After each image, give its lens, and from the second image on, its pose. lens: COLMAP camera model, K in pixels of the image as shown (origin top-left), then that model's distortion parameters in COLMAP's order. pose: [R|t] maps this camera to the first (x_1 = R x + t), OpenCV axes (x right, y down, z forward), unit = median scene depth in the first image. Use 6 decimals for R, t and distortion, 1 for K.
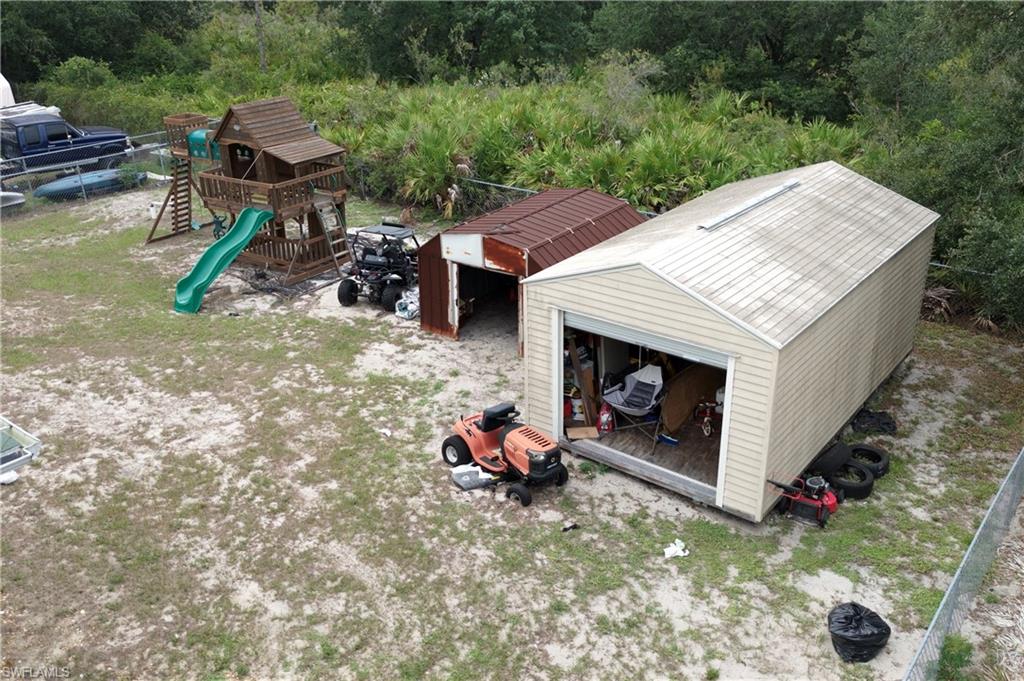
lens RADIAL K [[900.5, 0, 512.0], [0, 900.5, 340.5], [0, 0, 1]] dist [0.117442, -0.156732]
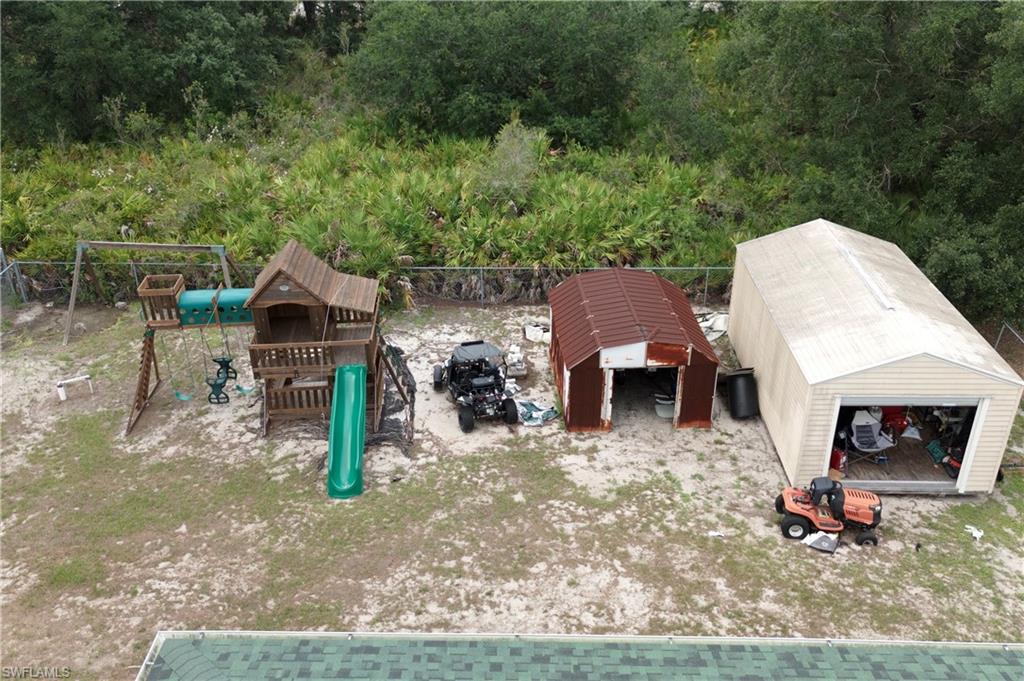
lens RADIAL K [[900.5, 0, 512.0], [0, 900.5, 340.5], [0, 0, 1]] dist [0.117442, -0.156732]
pose [[0.785970, -0.280046, 0.551203, -0.841289], [0.238053, 0.959874, 0.148231, -0.344596], [-0.570597, 0.014711, 0.821098, 0.146020]]
